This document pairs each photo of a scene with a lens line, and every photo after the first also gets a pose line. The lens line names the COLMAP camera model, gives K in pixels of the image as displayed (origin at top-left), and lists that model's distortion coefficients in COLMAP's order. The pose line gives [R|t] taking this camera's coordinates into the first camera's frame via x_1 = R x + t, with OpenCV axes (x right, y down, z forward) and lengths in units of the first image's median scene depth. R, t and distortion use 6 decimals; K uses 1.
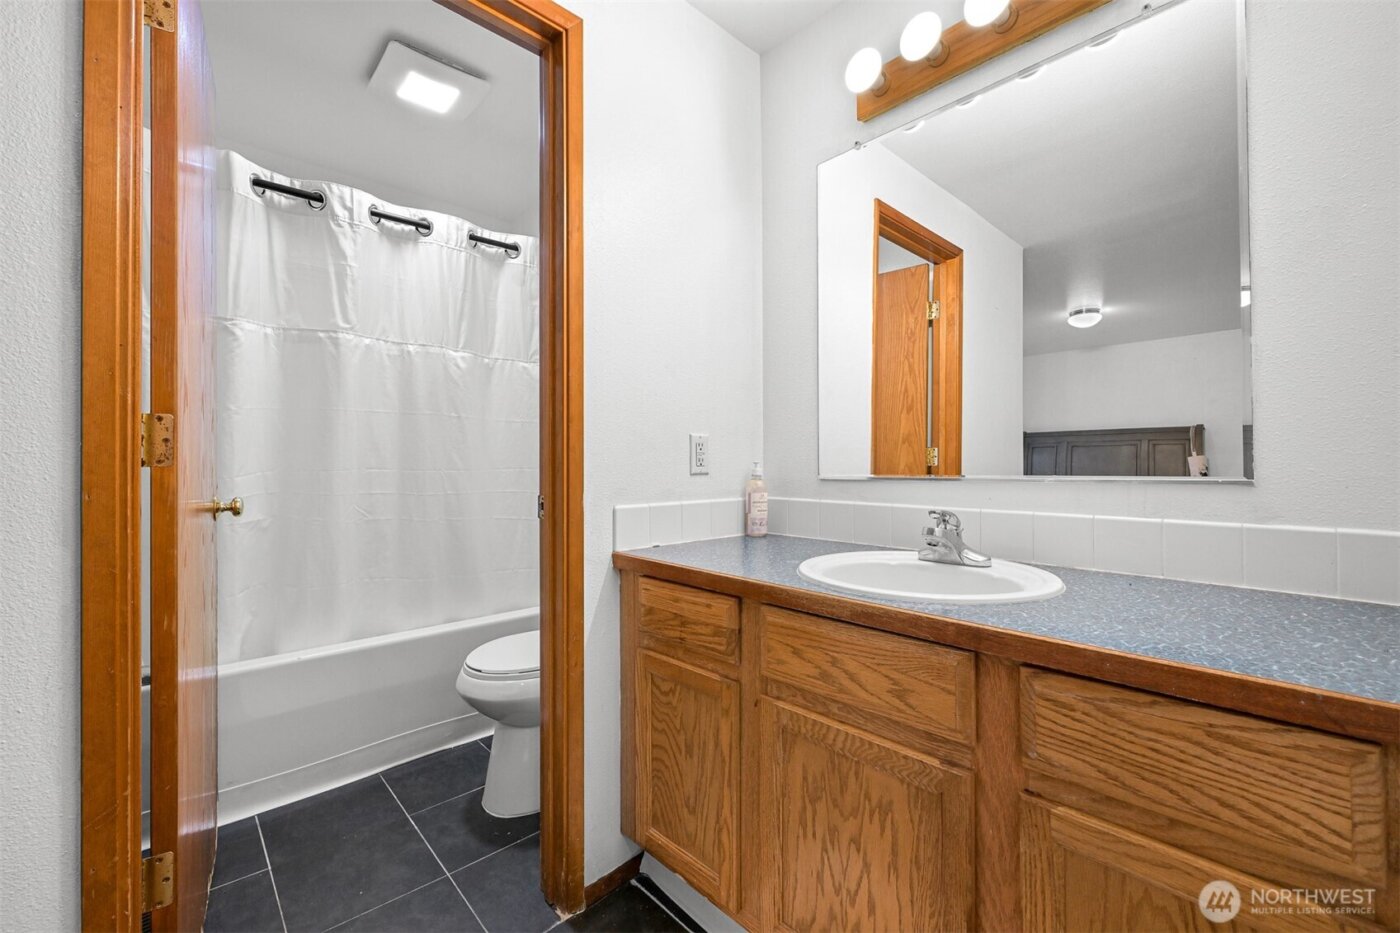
lens RADIAL K [[583.9, 0, 690.0], [0, 583.9, 463.5], [0, 0, 1]] dist [0.000098, -0.000294]
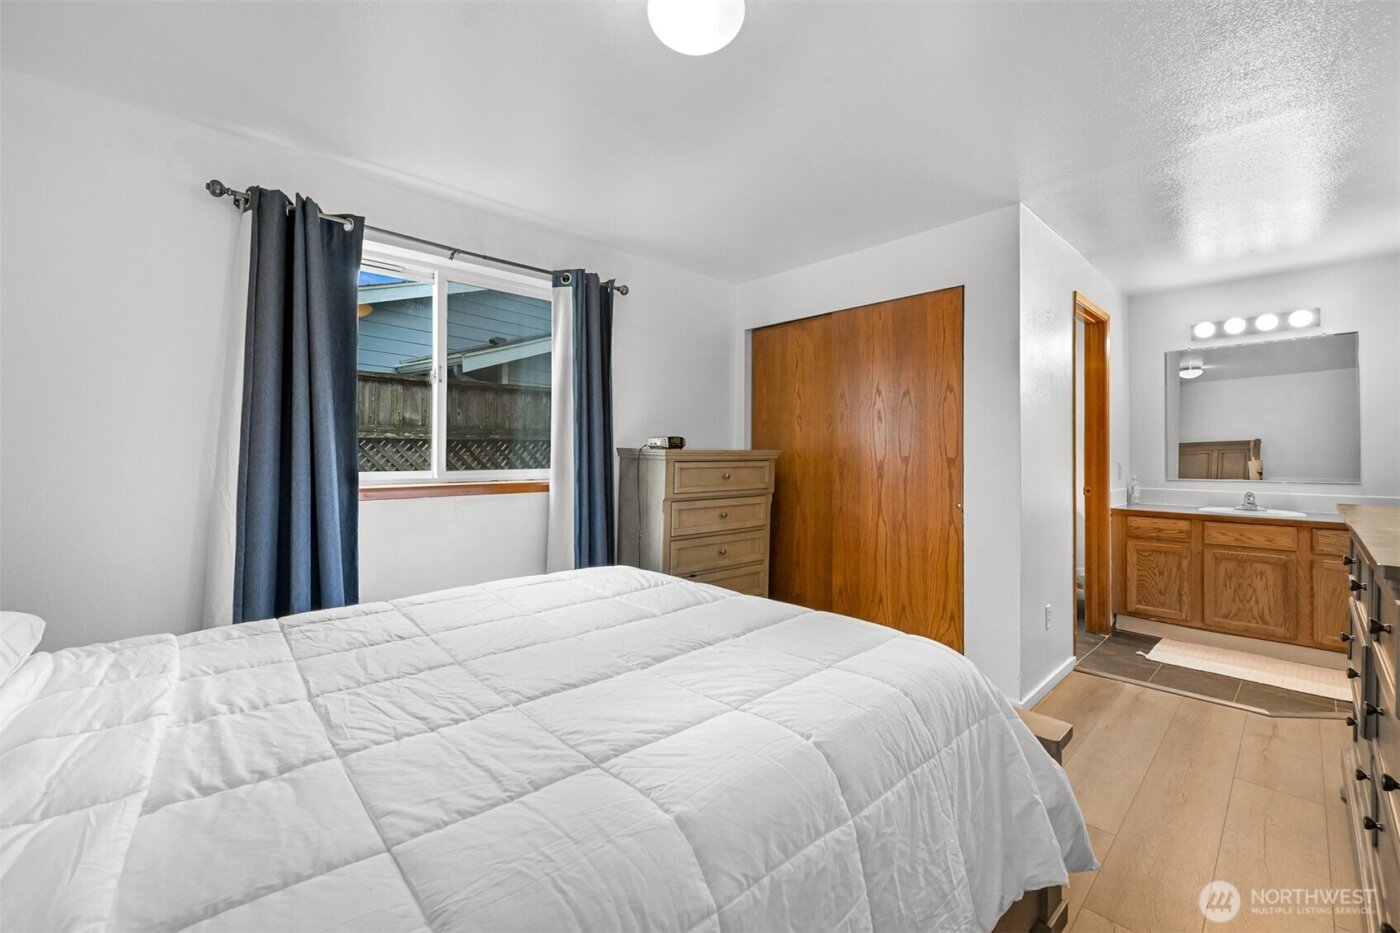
lens RADIAL K [[551.8, 0, 713.1], [0, 551.8, 461.3], [0, 0, 1]] dist [0.000950, 0.000634]
pose [[0.999989, -0.001813, -0.004327, -2.333615], [0.001828, 0.999992, 0.003492, -0.094200], [0.004320, -0.003500, 0.999985, -1.862638]]
